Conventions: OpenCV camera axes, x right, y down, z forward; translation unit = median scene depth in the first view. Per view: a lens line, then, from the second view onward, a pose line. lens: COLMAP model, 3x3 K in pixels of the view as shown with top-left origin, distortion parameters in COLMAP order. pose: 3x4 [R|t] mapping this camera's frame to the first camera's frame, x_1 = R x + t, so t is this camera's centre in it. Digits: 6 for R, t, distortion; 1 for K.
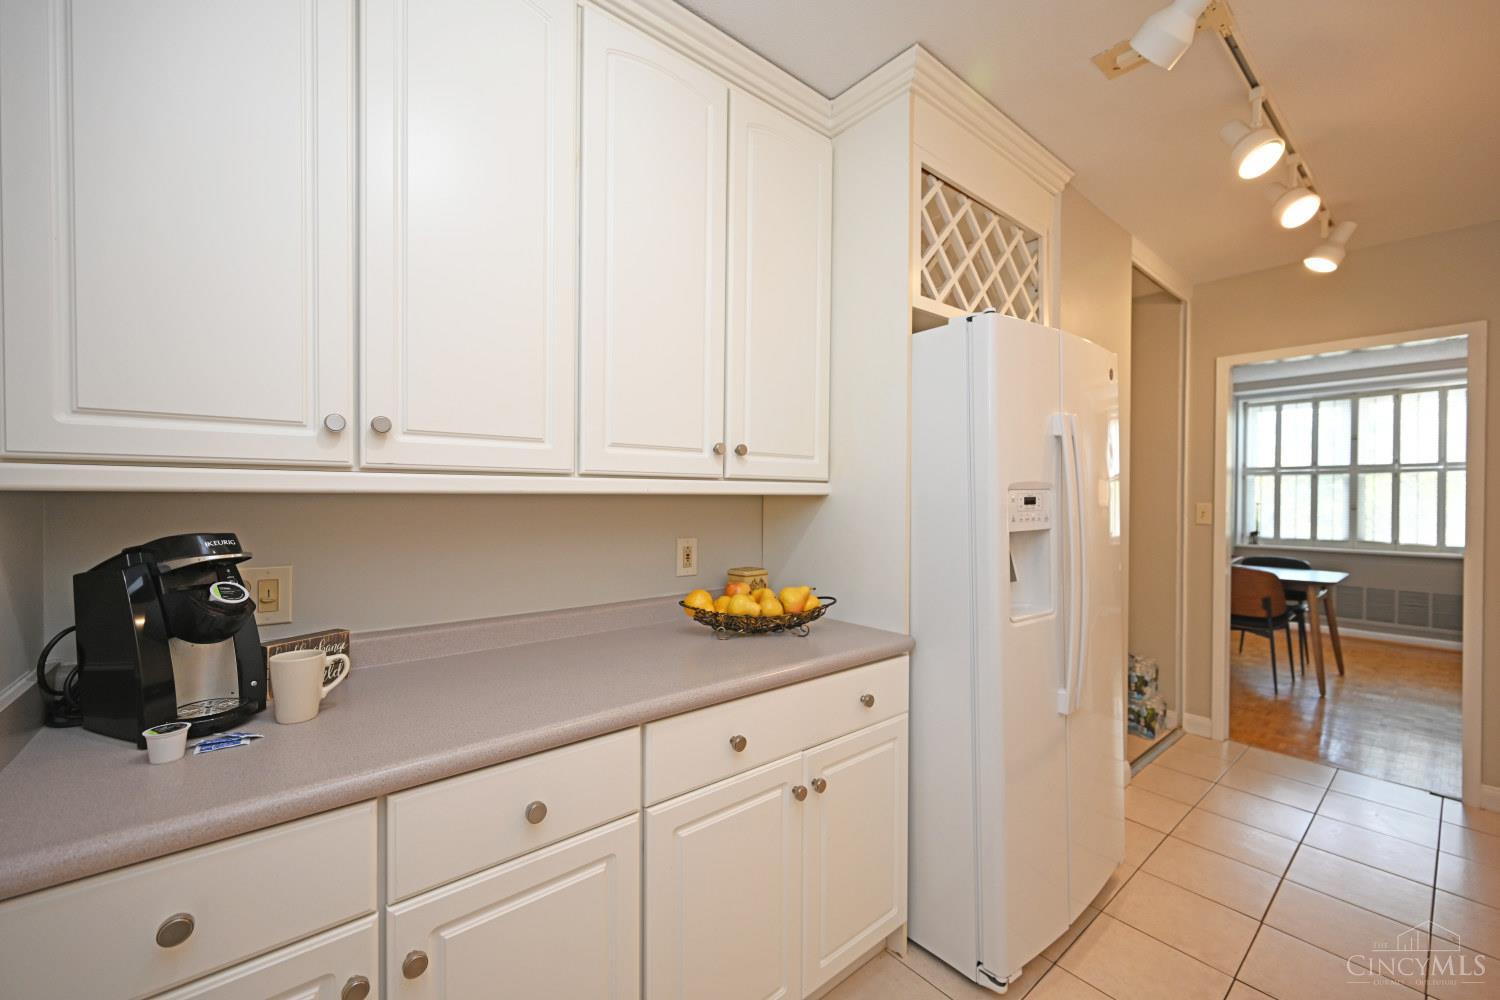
lens RADIAL K [[592.7, 0, 749.1], [0, 592.7, 502.2], [0, 0, 1]] dist [0.000280, 0.000715]
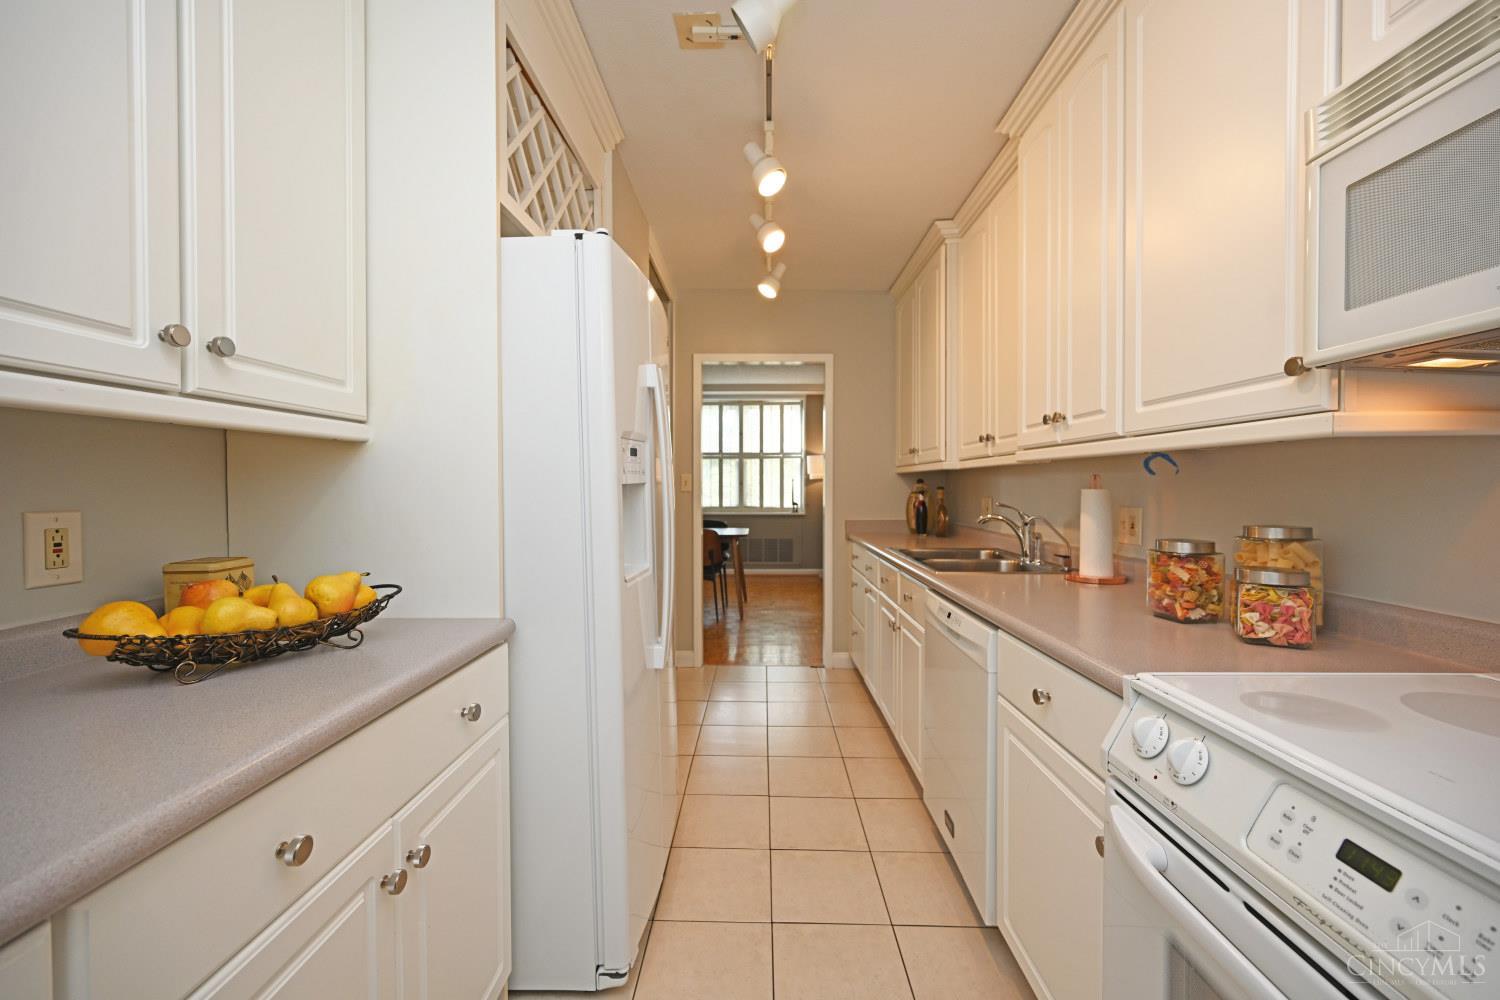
lens RADIAL K [[592.7, 0, 747.5], [0, 592.7, 499.5], [0, 0, 1]] dist [0.000280, 0.000715]
pose [[0.651151, -0.024065, 0.758567, -0.114557], [0.010290, 0.999685, 0.022882, 0.048933], [-0.758879, -0.007094, 0.651193, 0.228348]]
